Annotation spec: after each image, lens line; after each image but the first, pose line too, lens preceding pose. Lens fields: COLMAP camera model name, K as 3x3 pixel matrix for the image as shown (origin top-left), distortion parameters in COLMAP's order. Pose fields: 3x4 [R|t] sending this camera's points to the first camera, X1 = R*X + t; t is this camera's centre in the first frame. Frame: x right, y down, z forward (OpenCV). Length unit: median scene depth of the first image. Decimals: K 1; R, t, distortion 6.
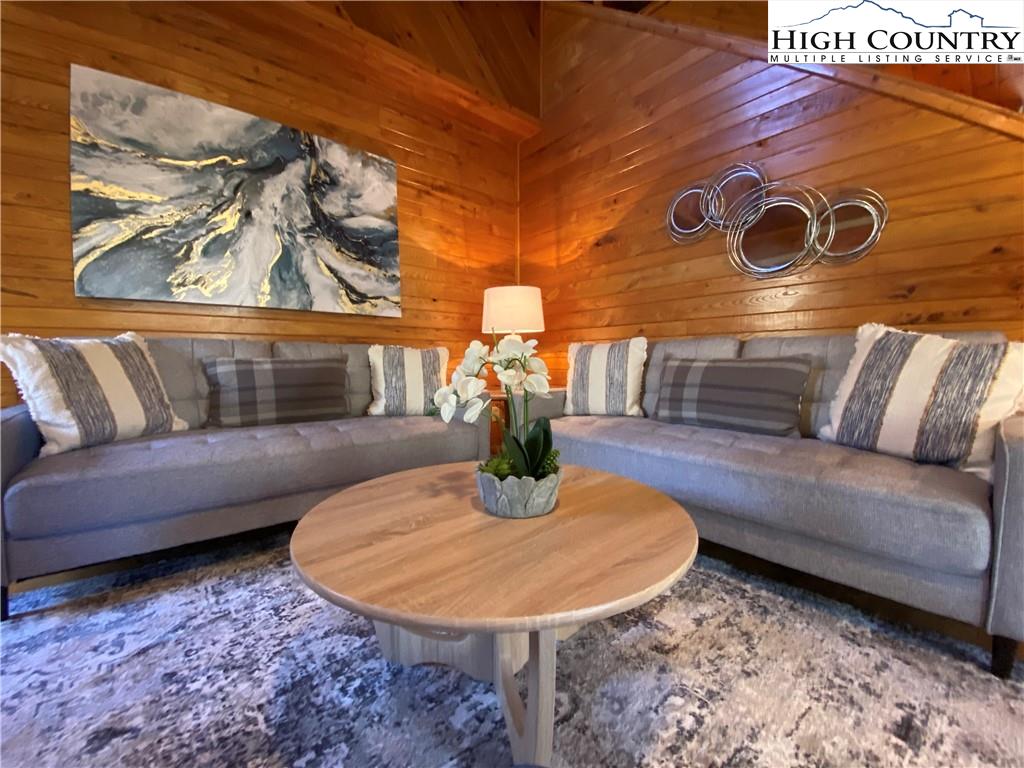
lens RADIAL K [[418.7, 0, 512.0], [0, 418.7, 384.0], [0, 0, 1]] dist [-0.000184, -0.015676]
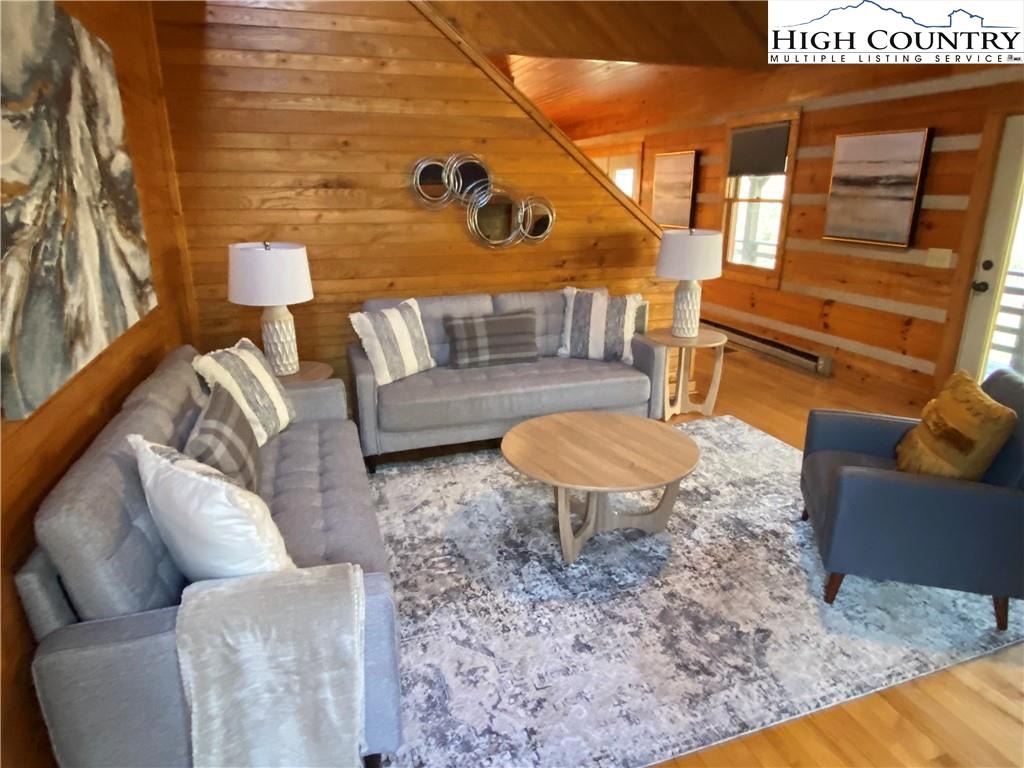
lens RADIAL K [[683.6, 0, 512.0], [0, 683.6, 384.0], [0, 0, 1]] dist [0.003417, -0.000503]
pose [[0.345175, -0.270257, 0.898786, -1.242330], [0.050505, 0.961605, 0.269750, -0.349622], [-0.937178, -0.047718, 0.345571, 0.119304]]
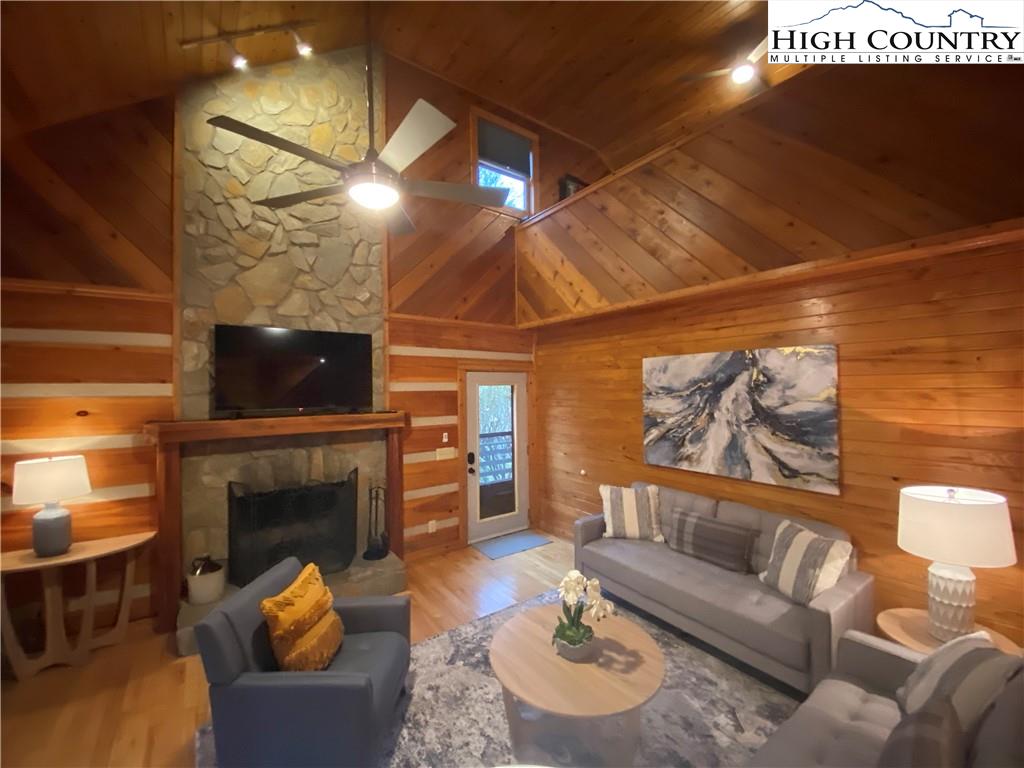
lens RADIAL K [[406.7, 0, 512.0], [0, 406.7, 384.0], [0, 0, 1]] dist [0.041780, -0.031924]
pose [[-0.072358, -0.023191, -0.997109, 0.917148], [-0.047802, 0.998661, -0.019759, -0.429772], [0.996233, 0.046234, -0.073369, 0.323787]]
